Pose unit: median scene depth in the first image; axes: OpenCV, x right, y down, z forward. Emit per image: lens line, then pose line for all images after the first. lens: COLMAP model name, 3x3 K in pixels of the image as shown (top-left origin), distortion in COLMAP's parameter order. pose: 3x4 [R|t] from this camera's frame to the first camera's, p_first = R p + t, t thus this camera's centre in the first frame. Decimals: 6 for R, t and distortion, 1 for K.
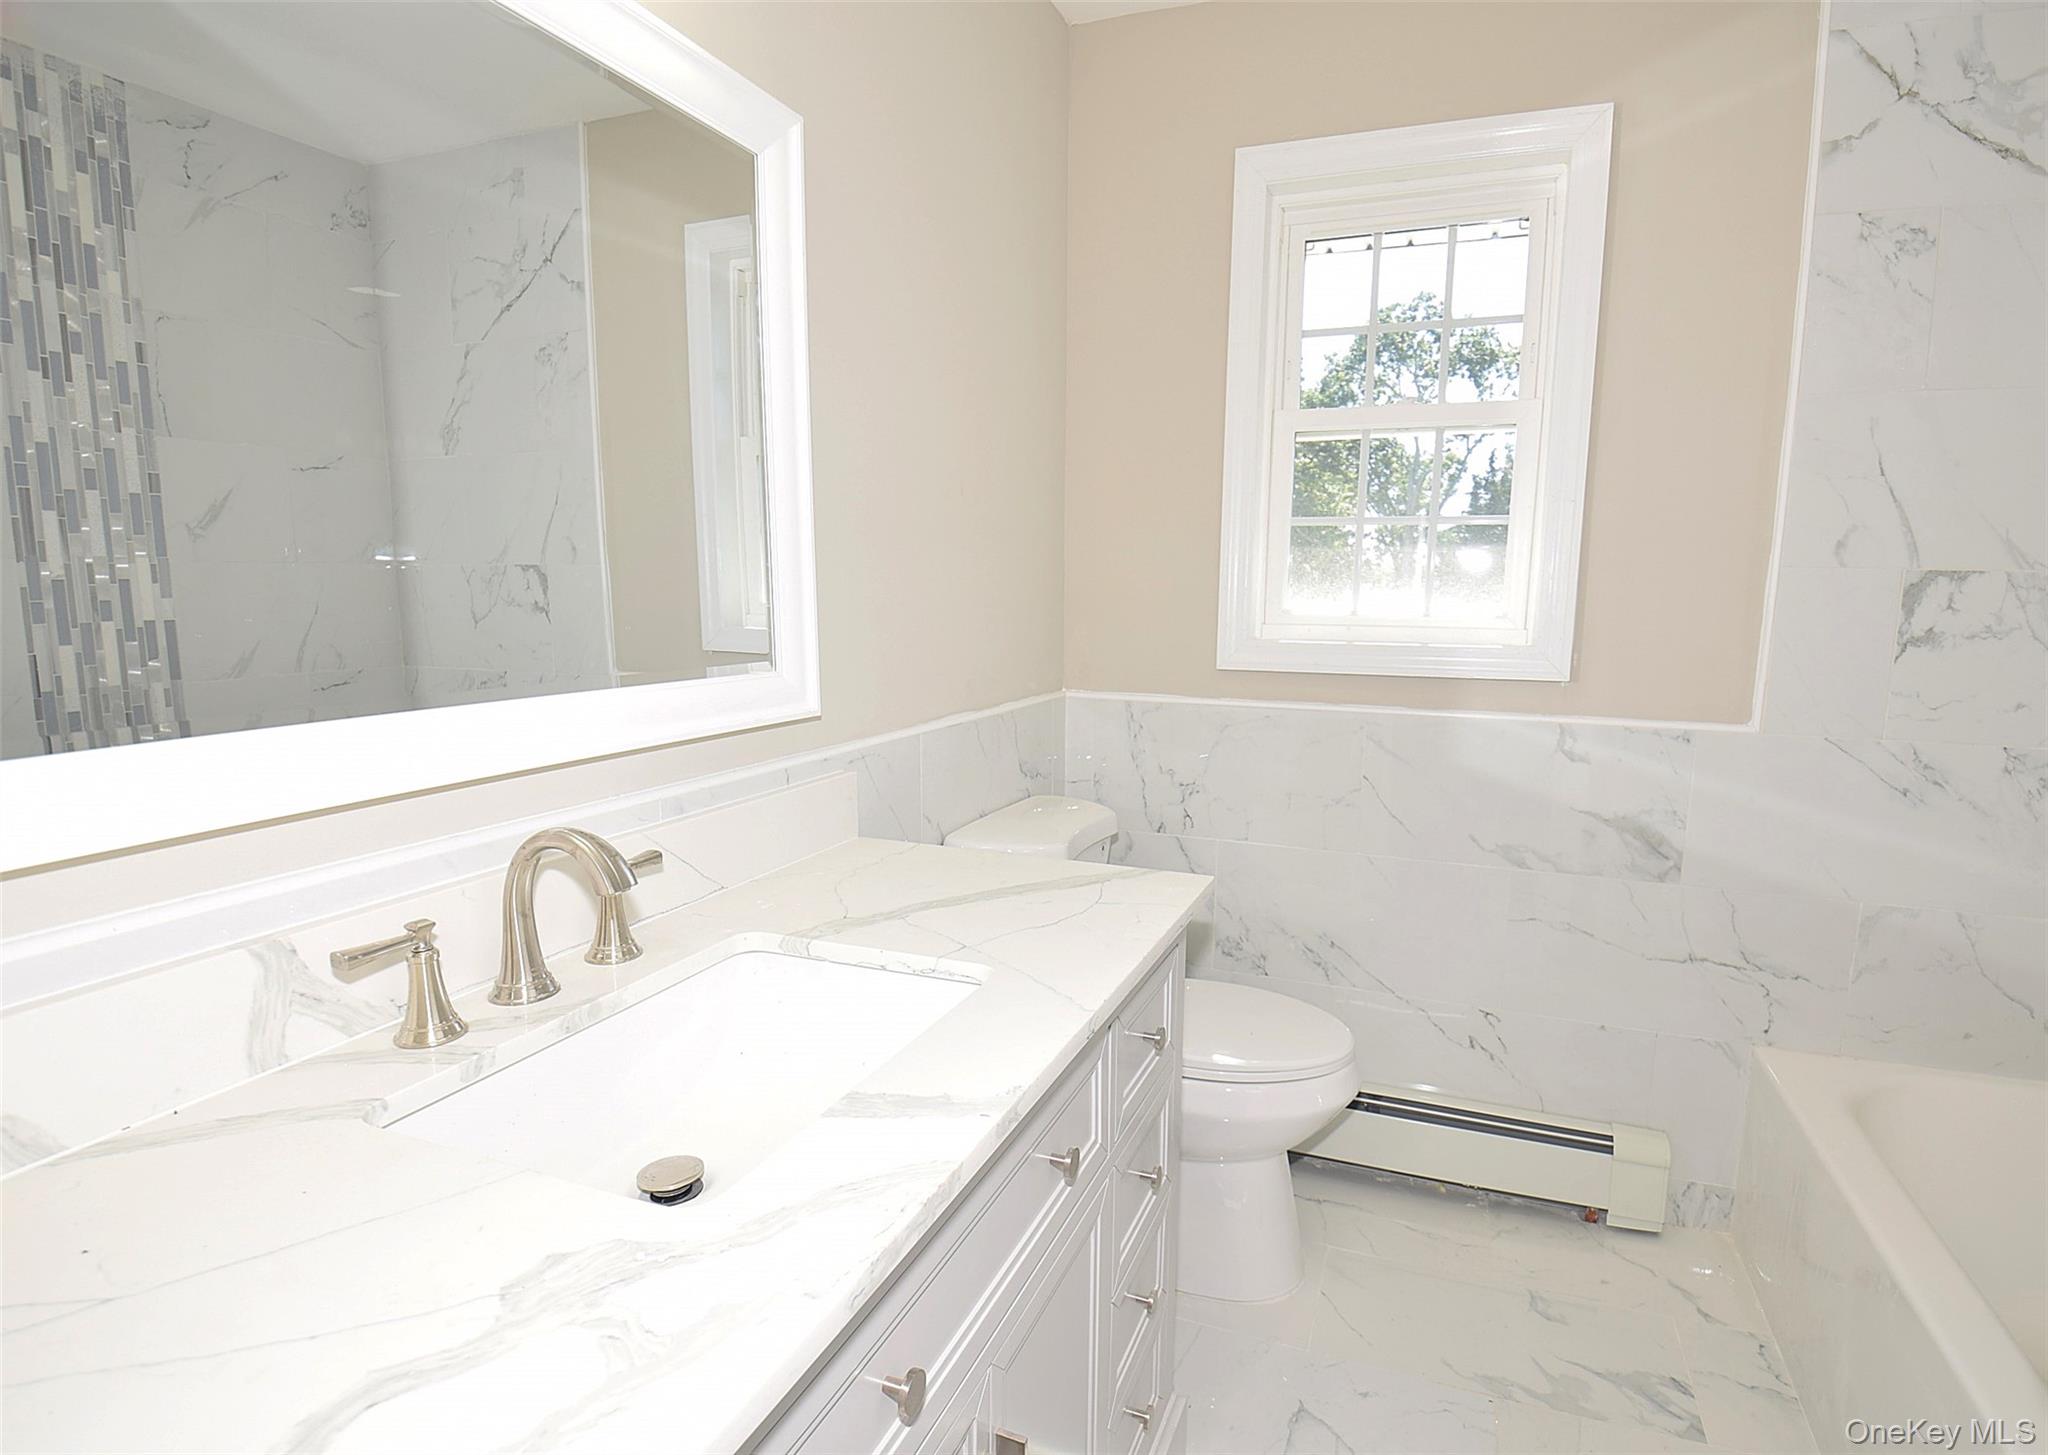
lens RADIAL K [[1016.0, 0, 1024.0], [0, 1016.0, 727.5], [0, 0, 1]] dist [0.007653, -0.023988]
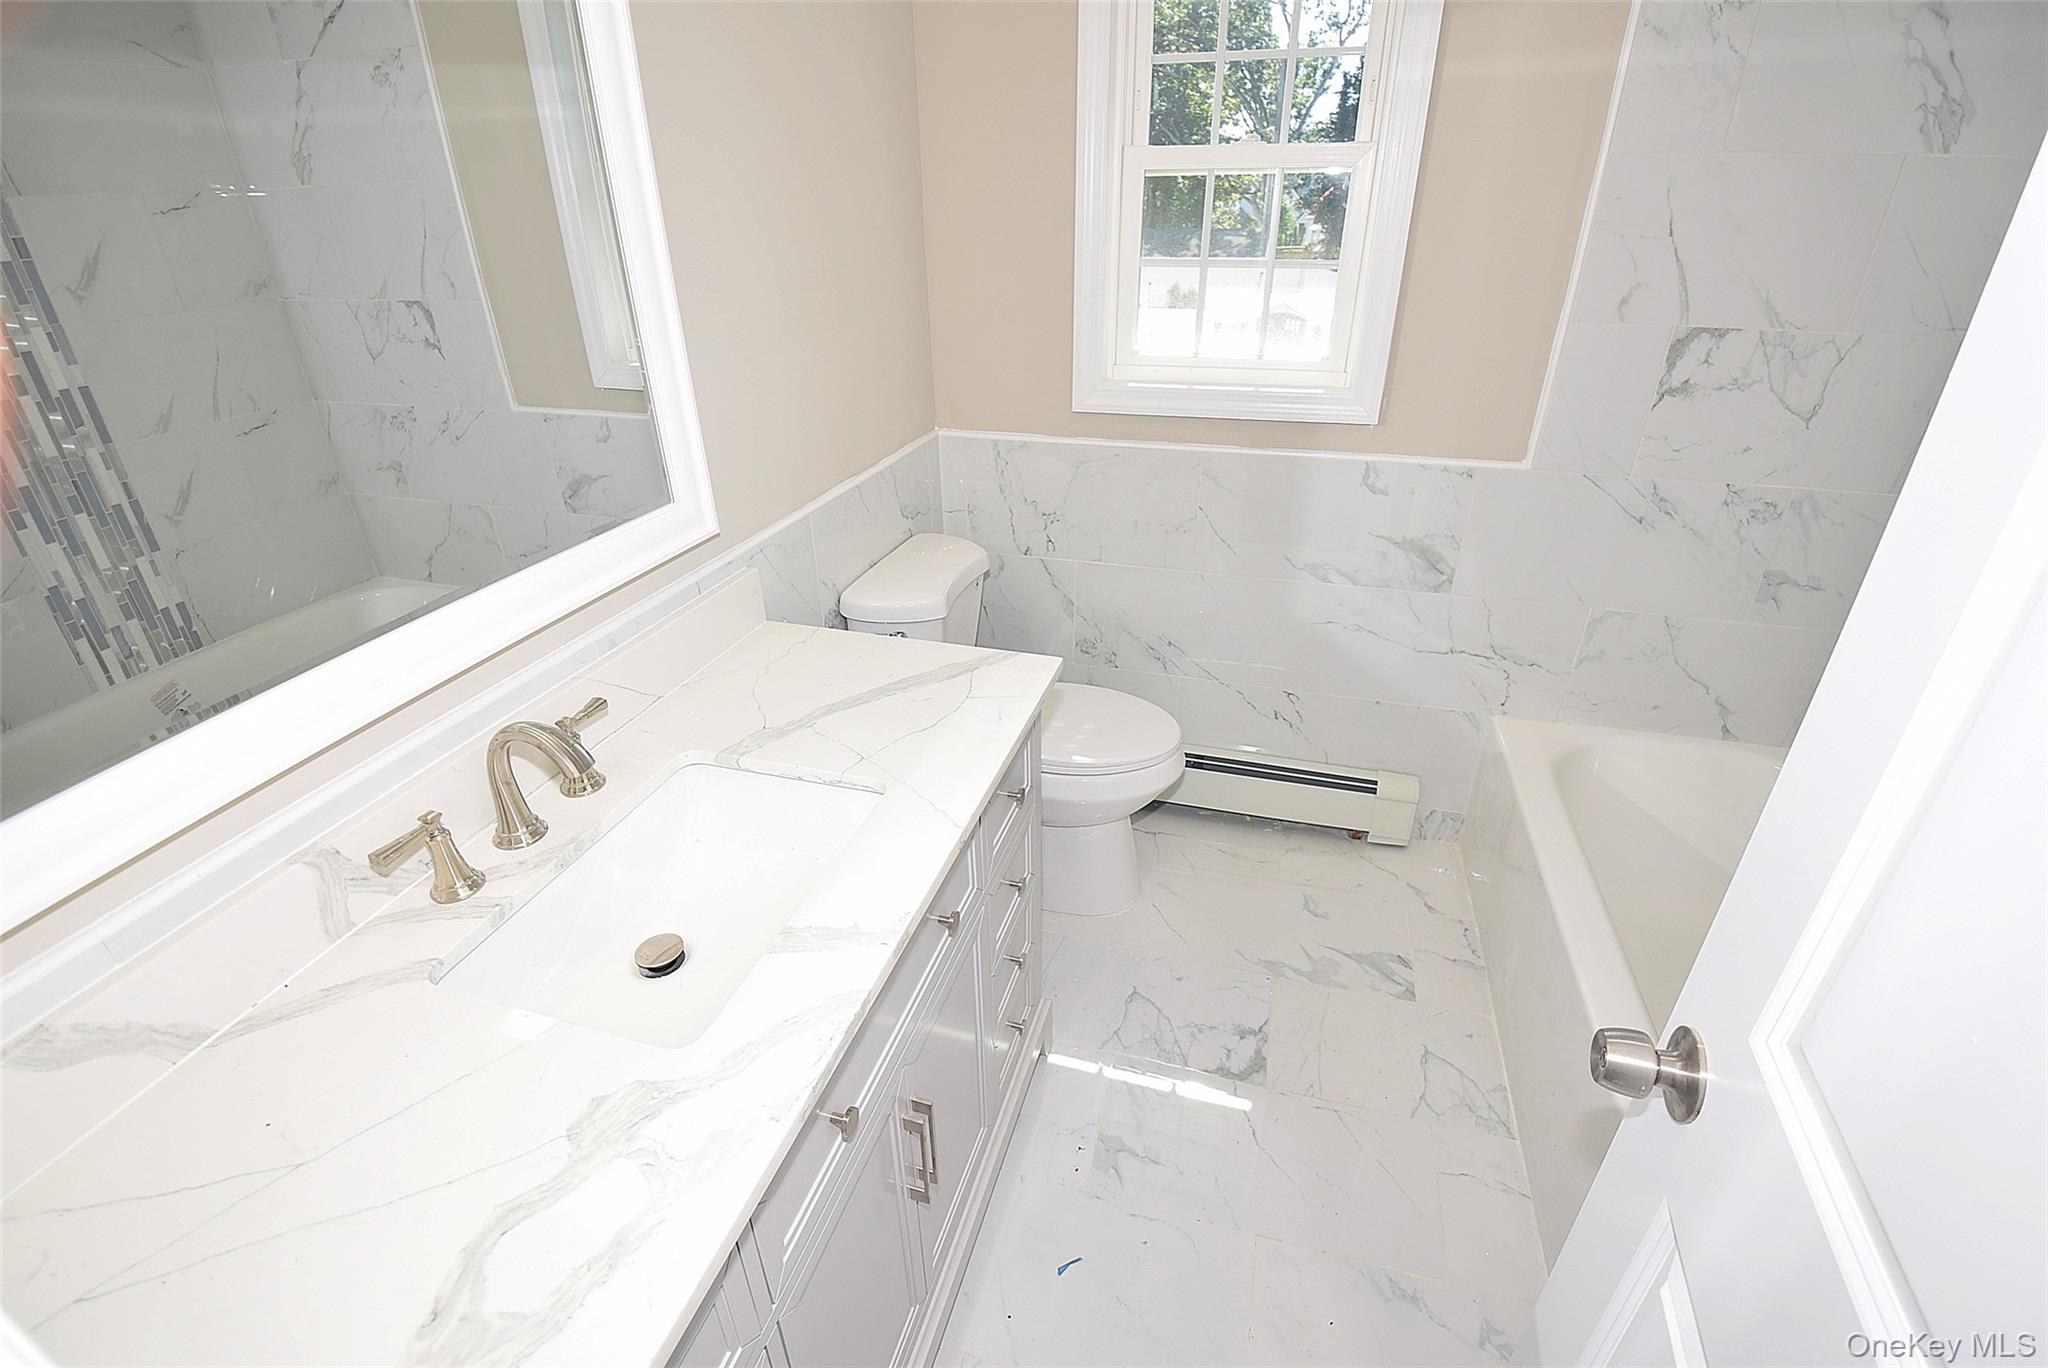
lens RADIAL K [[899.0, 0, 960.7], [0, 899.0, 683.6], [0, 0, 1]] dist [-0.002203, -0.017440]
pose [[0.997106, -0.067630, 0.034720, 0.019147], [0.052551, 0.943195, 0.328058, -0.144697], [-0.054934, -0.325284, 0.944019, -0.019550]]
